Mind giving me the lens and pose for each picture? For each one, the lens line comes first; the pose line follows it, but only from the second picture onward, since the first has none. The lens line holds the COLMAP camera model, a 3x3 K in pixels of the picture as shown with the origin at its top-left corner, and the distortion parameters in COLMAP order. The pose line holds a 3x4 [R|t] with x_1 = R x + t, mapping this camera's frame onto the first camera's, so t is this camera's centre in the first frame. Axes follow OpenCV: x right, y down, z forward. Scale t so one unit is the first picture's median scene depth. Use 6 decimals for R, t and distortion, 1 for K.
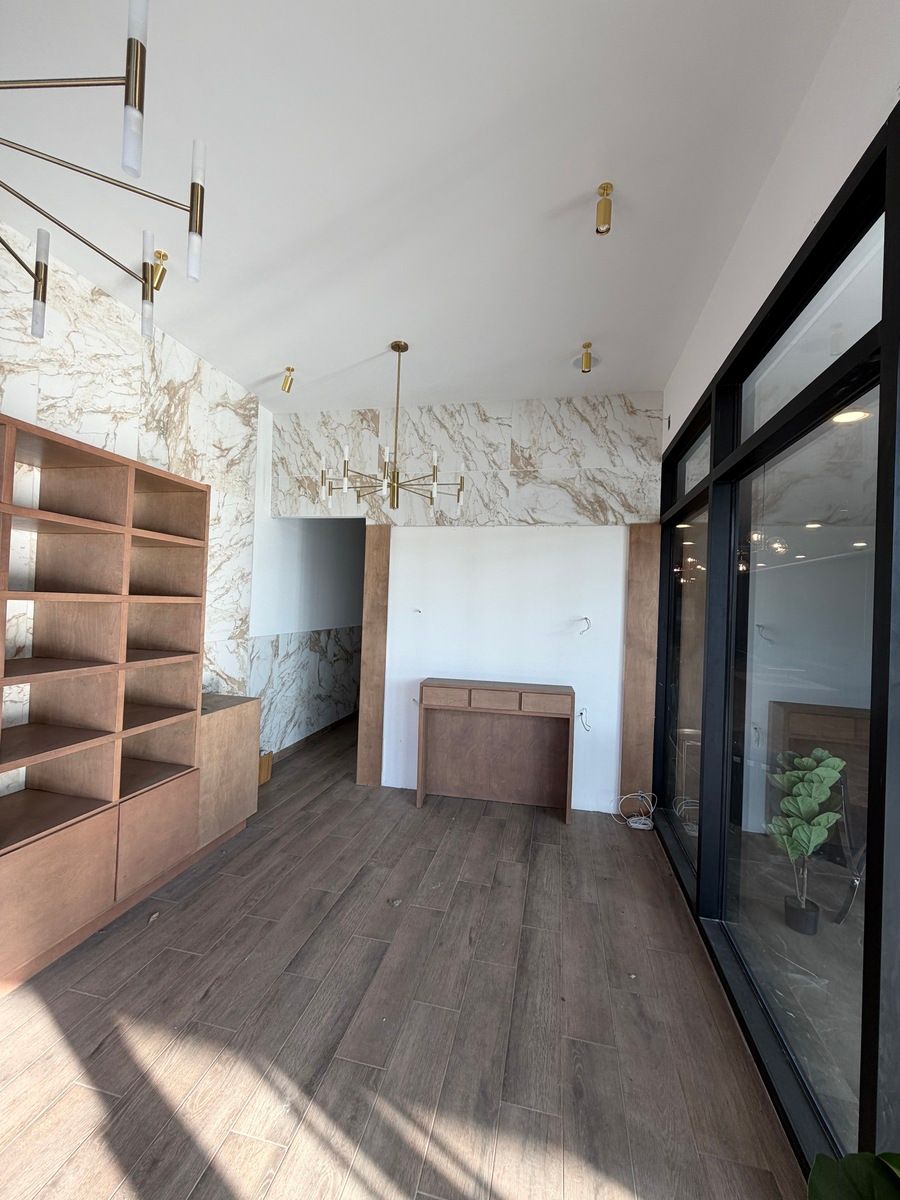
lens RADIAL K [[476.3, 0, 451.0], [0, 476.3, 597.5], [0, 0, 1]] dist [-0.001039, -0.000074]
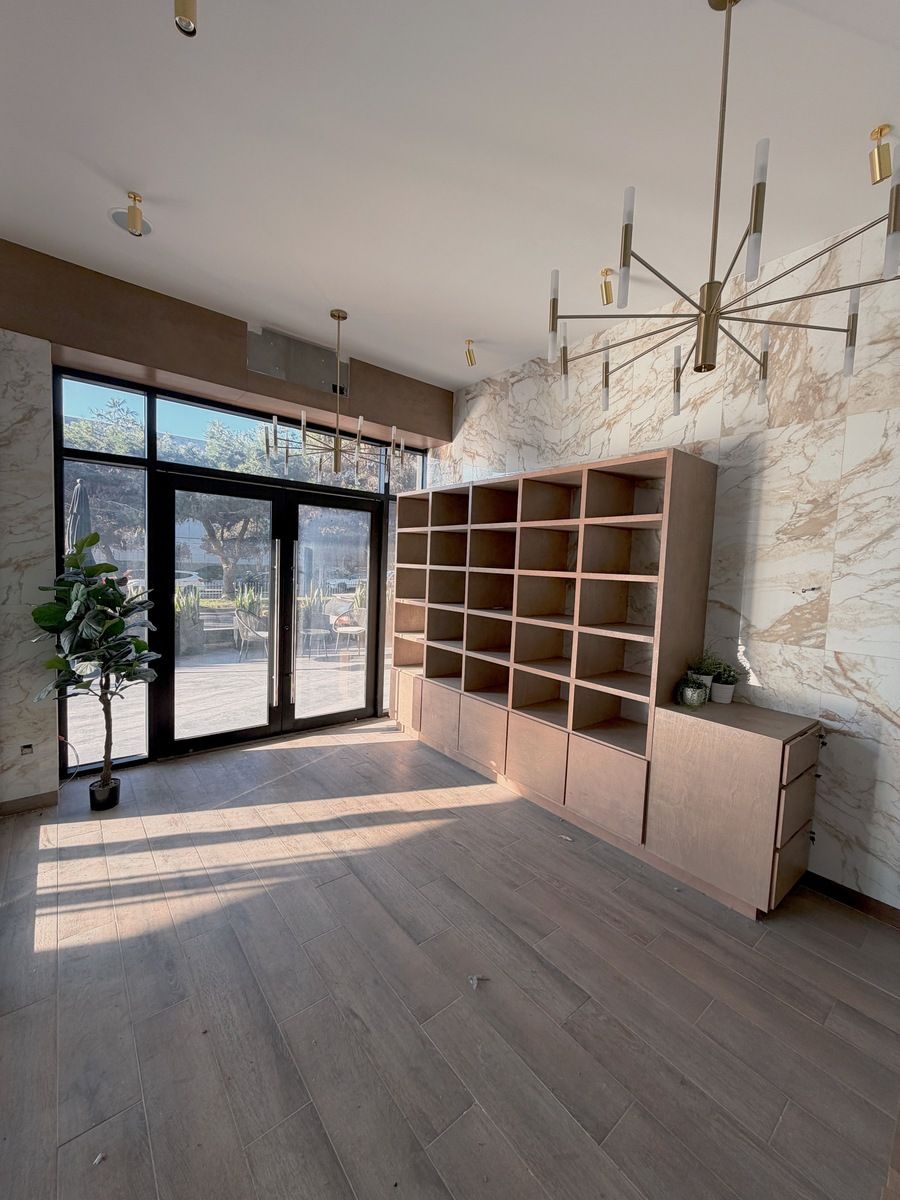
lens RADIAL K [[476.3, 0, 450.4], [0, 476.3, 597.9], [0, 0, 1]] dist [-0.001039, -0.000074]
pose [[-0.613568, -0.007230, -0.789609, 0.389961], [-0.050836, 0.998245, 0.030362, 0.030520], [0.788004, 0.058770, -0.612859, 1.111349]]
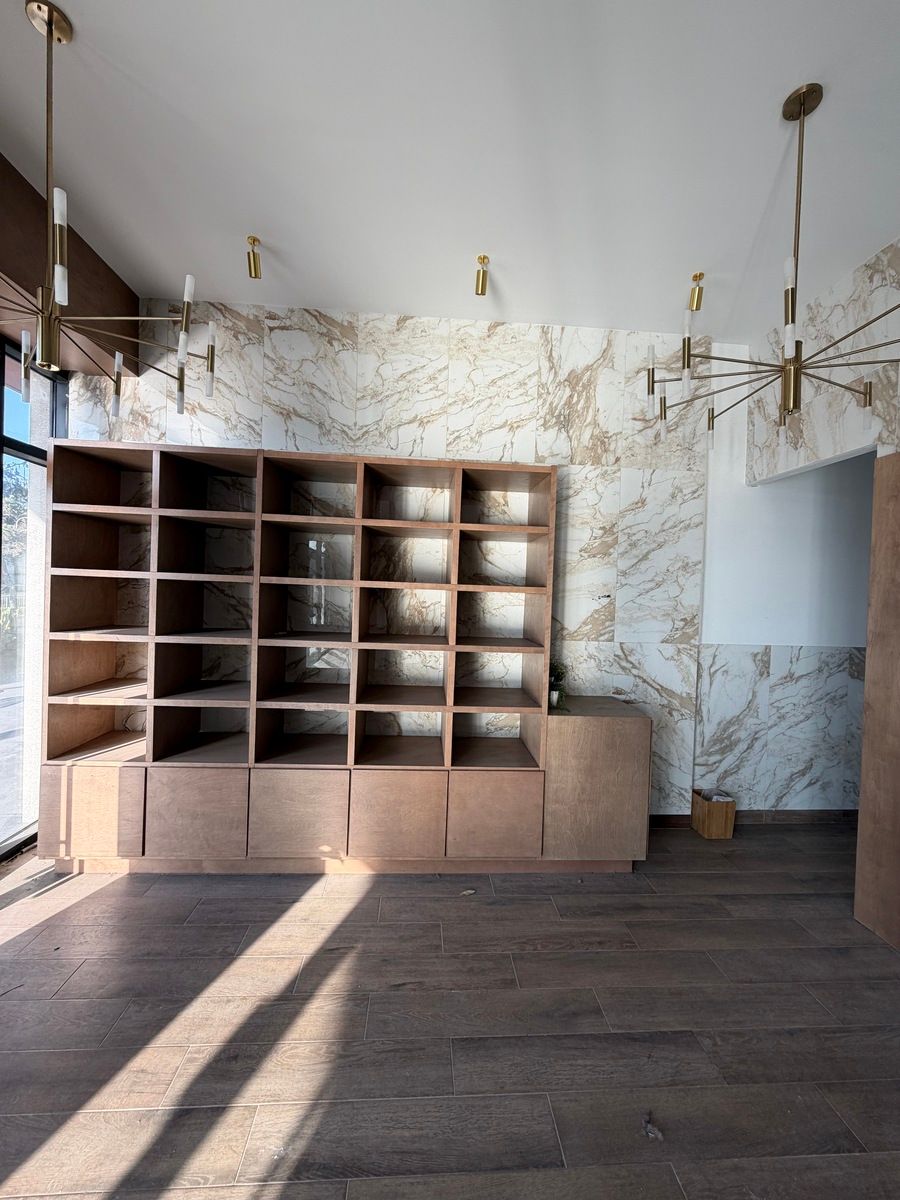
lens RADIAL K [[476.3, 0, 450.7], [0, 476.3, 598.1], [0, 0, 1]] dist [-0.001039, -0.000074]
pose [[0.287434, -0.011317, -0.957734, 0.280277], [-0.010577, 0.999832, -0.014989, 0.032387], [0.957742, 0.014438, 0.287266, 0.492975]]
